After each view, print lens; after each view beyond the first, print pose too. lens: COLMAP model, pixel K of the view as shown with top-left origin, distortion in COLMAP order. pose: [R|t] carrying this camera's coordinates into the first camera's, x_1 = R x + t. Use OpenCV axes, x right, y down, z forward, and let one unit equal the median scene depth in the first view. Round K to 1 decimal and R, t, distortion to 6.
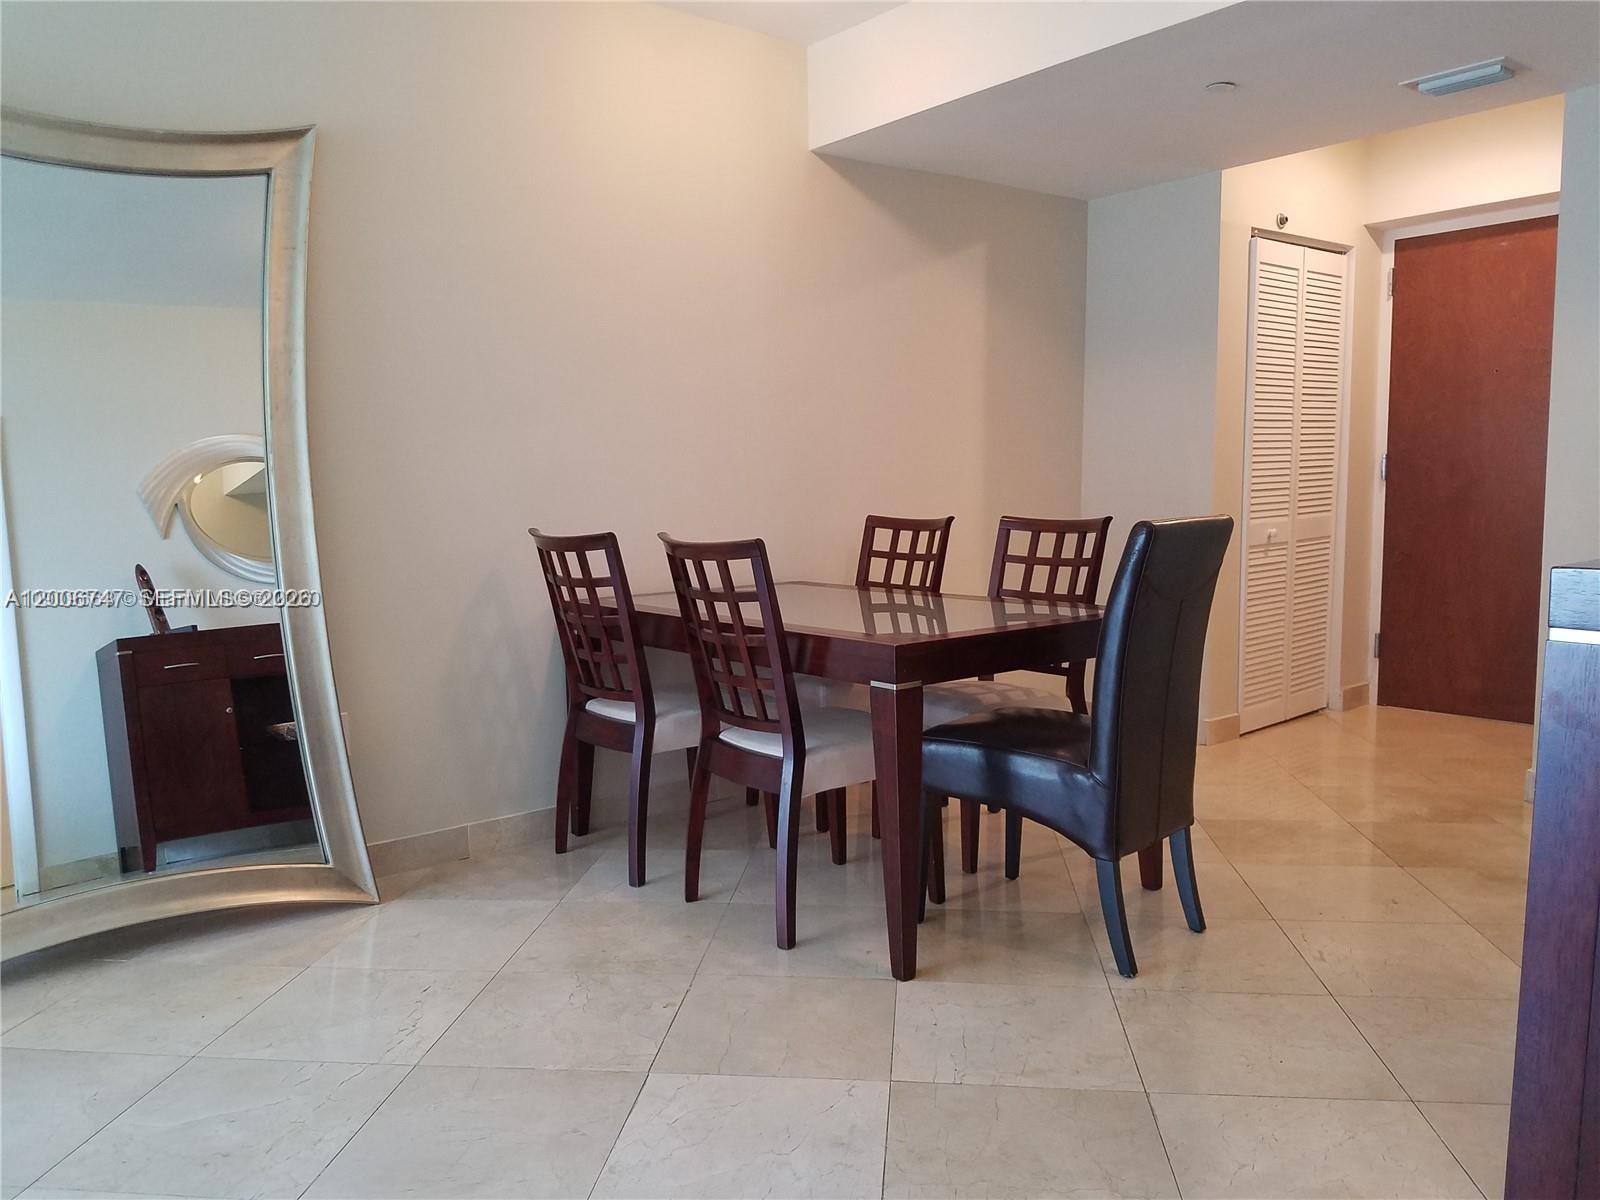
lens RADIAL K [[1244.4, 0, 778.2], [0, 1244.4, 606.4], [0, 0, 1]] dist [0.172060, -0.264462]
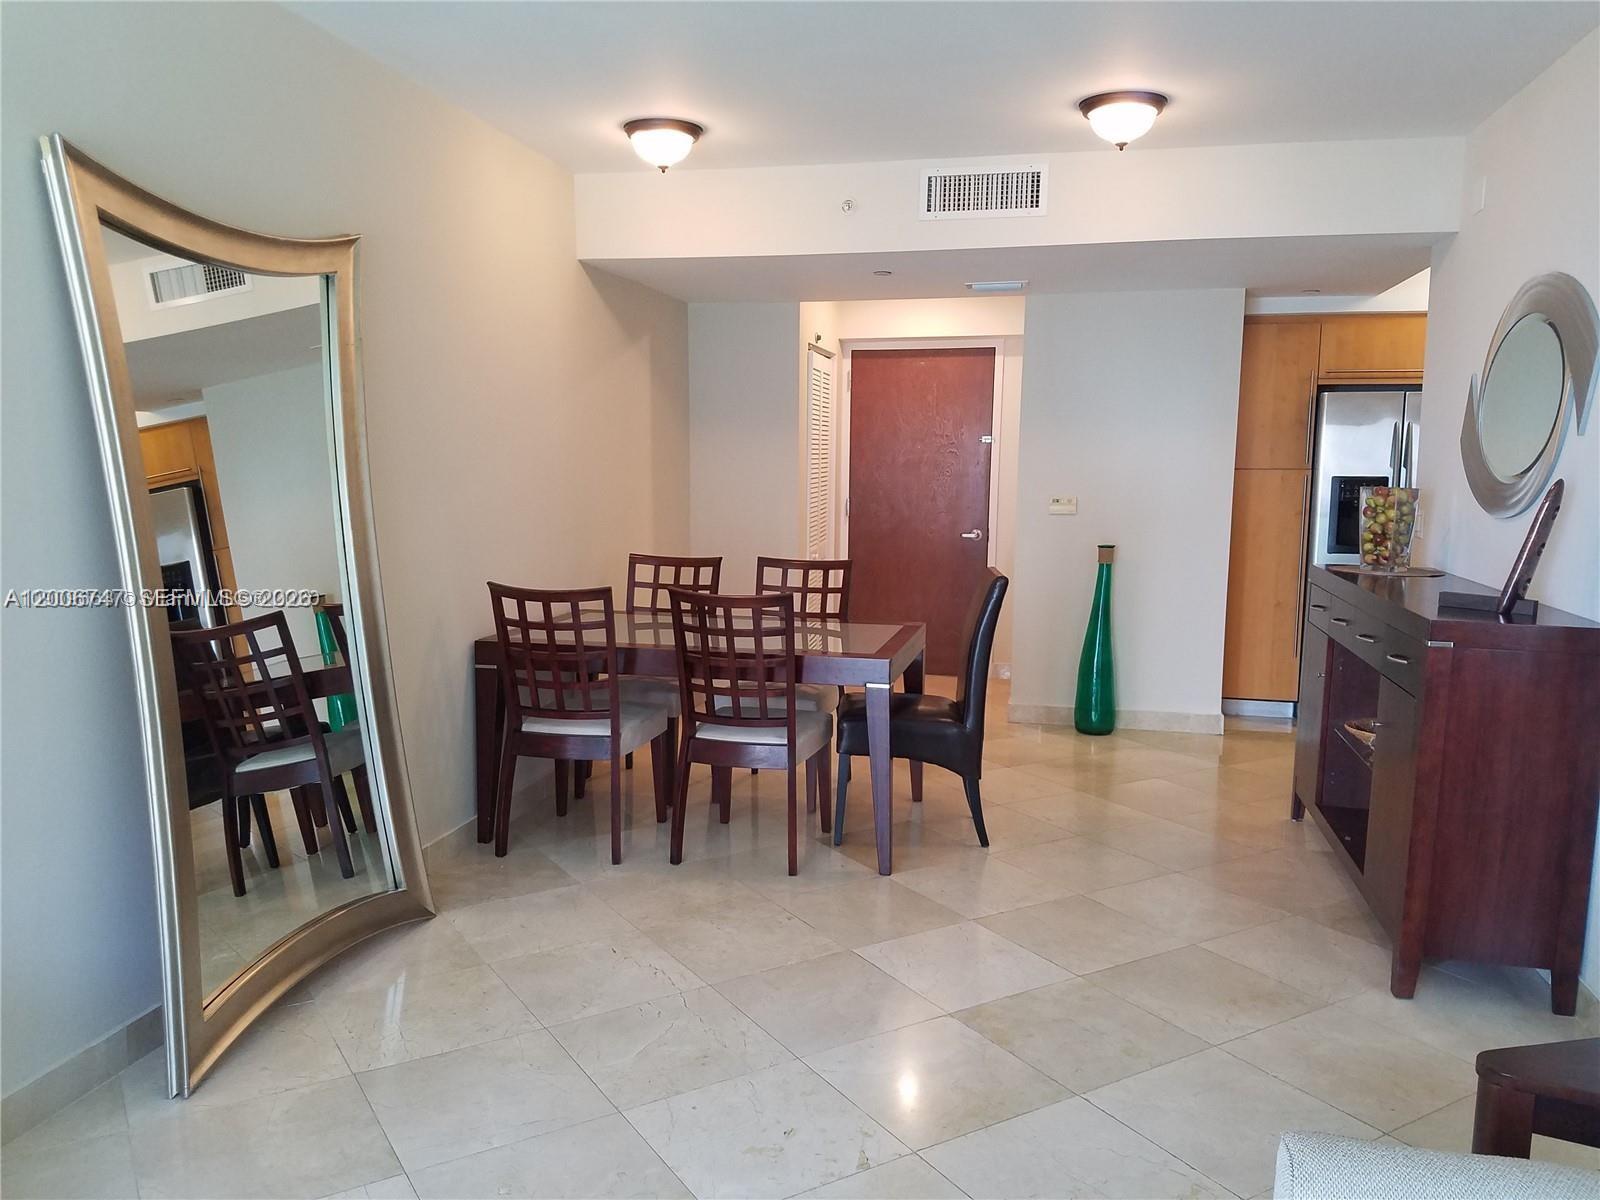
lens RADIAL K [[1244.4, 0, 778.2], [0, 1244.4, 606.4], [0, 0, 1]] dist [0.172060, -0.264462]
pose [[0.779068, -0.051476, 0.624822, -0.668324], [0.042981, 0.998664, 0.028683, -0.056526], [-0.625464, 0.004510, 0.780240, -0.078299]]
